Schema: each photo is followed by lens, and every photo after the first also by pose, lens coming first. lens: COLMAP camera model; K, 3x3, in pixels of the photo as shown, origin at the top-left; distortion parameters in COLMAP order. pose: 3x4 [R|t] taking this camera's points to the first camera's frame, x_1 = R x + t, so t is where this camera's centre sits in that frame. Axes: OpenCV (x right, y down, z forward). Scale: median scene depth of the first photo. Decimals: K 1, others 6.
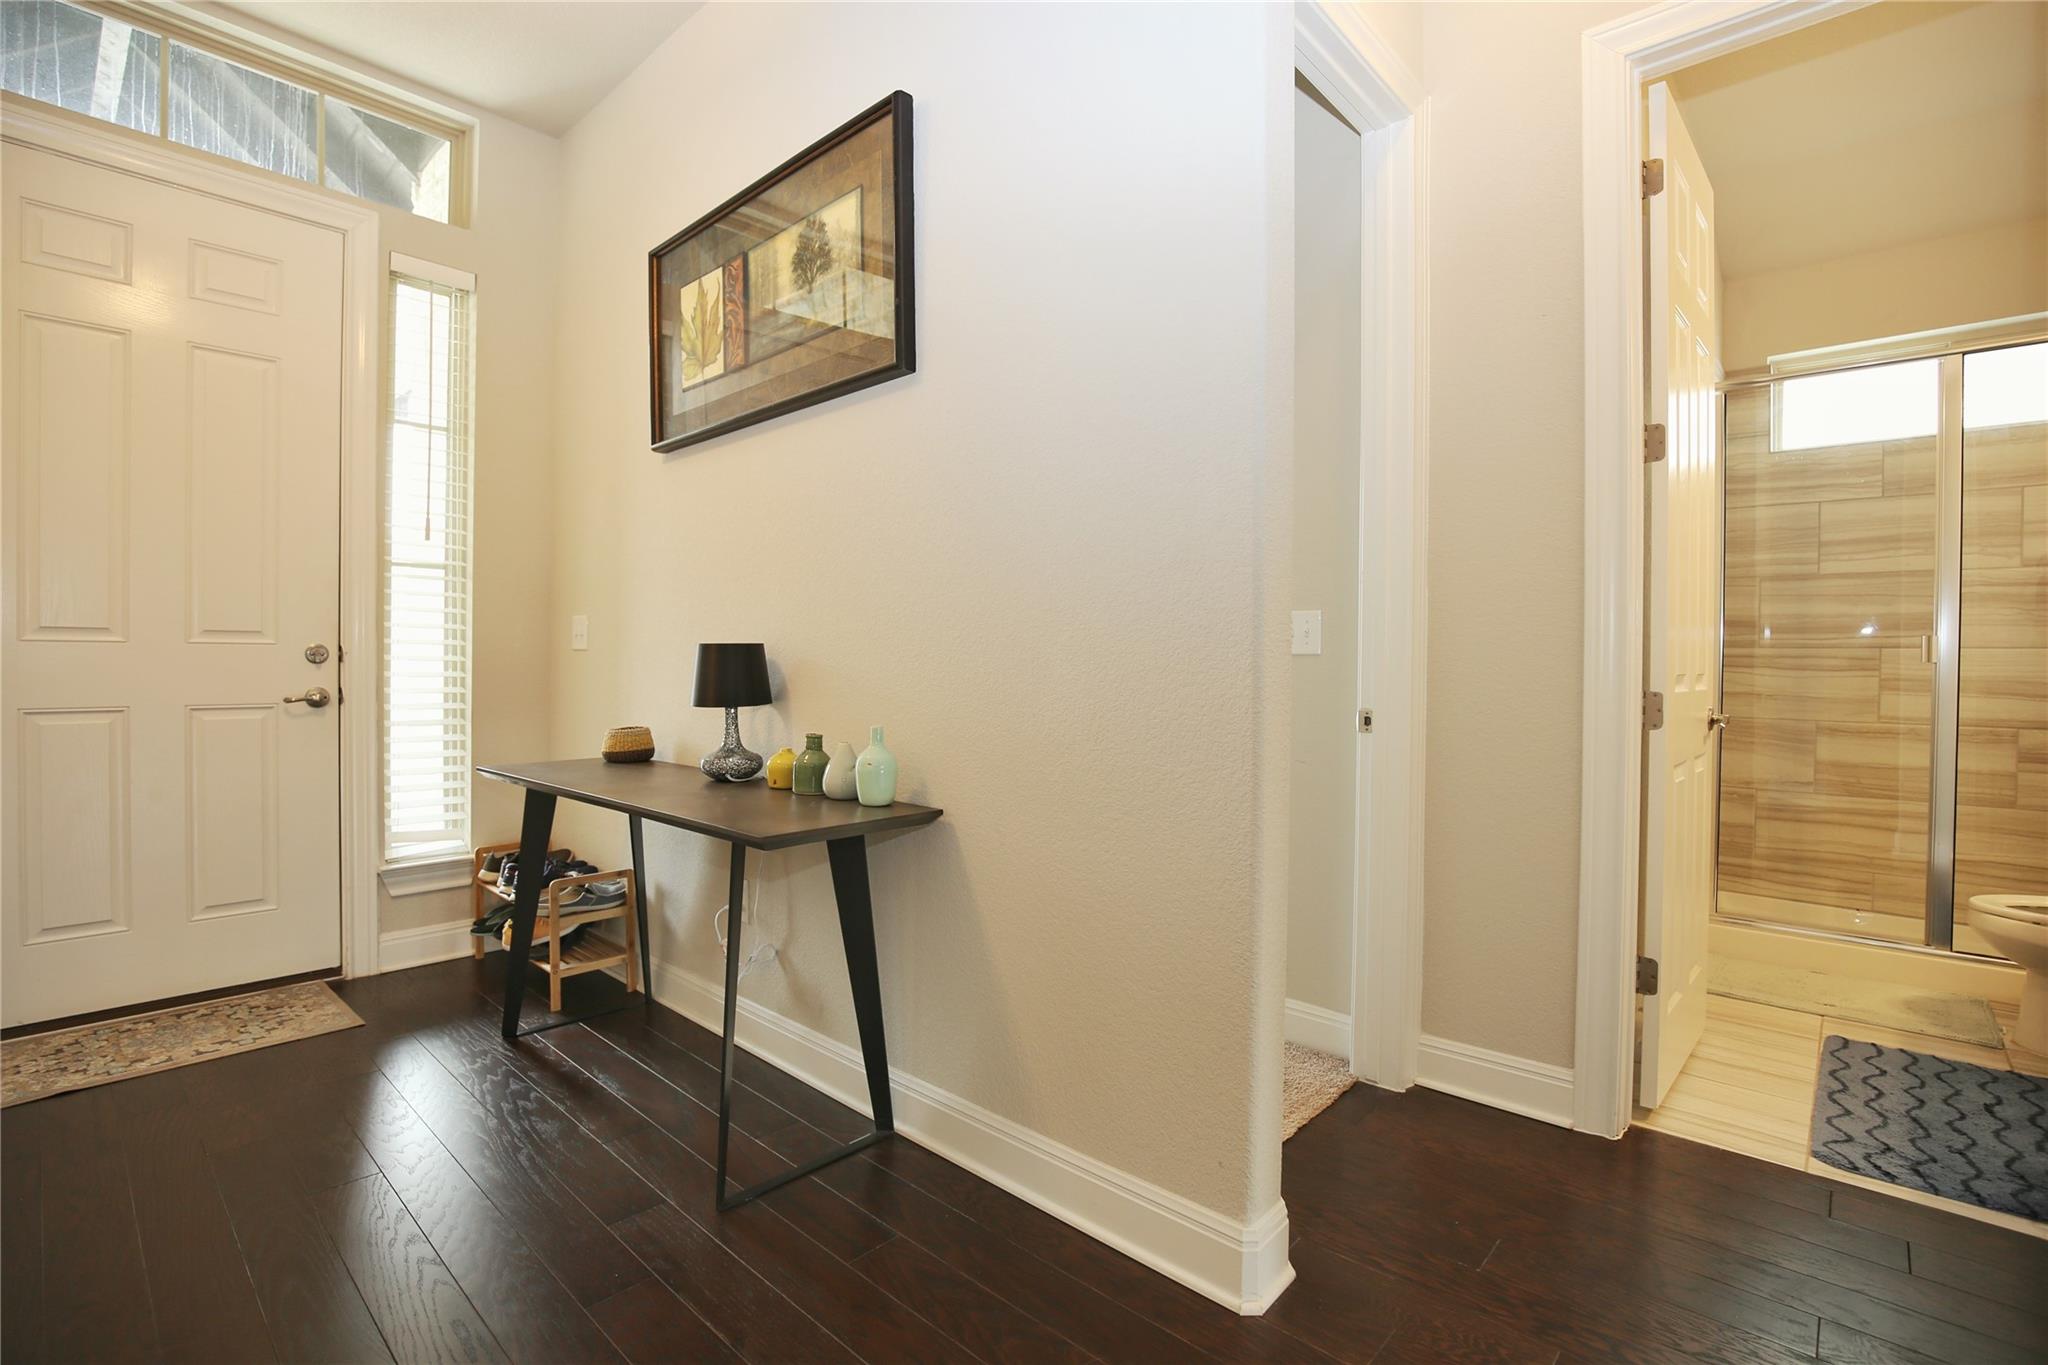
lens RADIAL K [[942.9, 0, 1024.0], [0, 942.9, 682.5], [0, 0, 1]] dist [-0.026625, 0.000320]
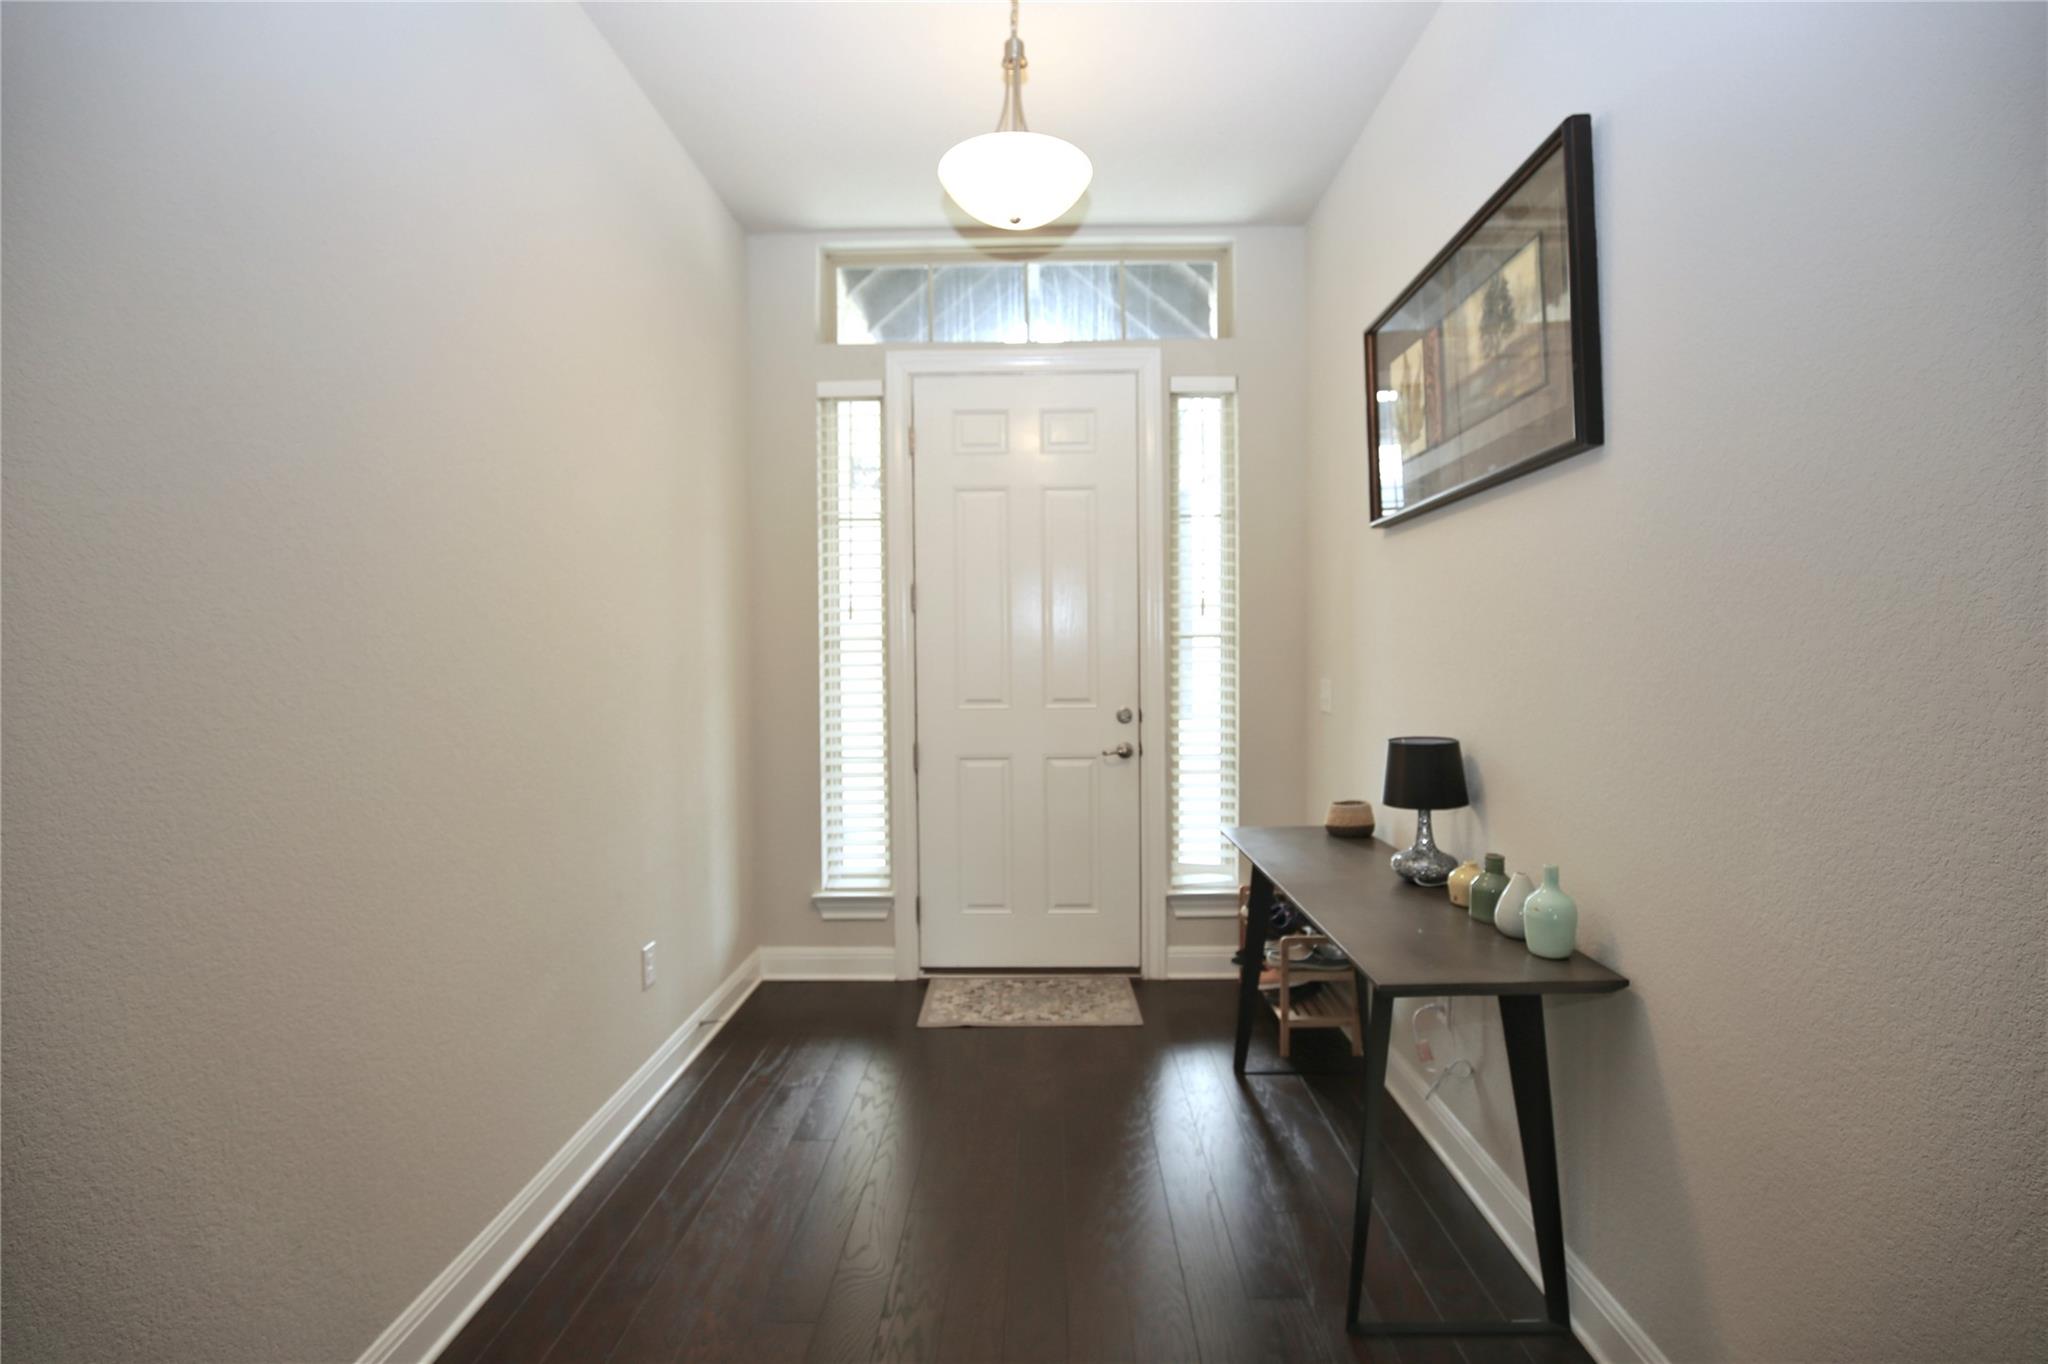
lens RADIAL K [[973.3, 0, 1024.0], [0, 973.3, 682.0], [0, 0, 1]] dist [-0.020813, 0.000385]
pose [[0.654874, 0.010296, -0.755668, 0.154218], [0.002943, 0.999865, 0.016173, -0.107332], [0.755732, -0.012815, 0.654755, 0.042600]]
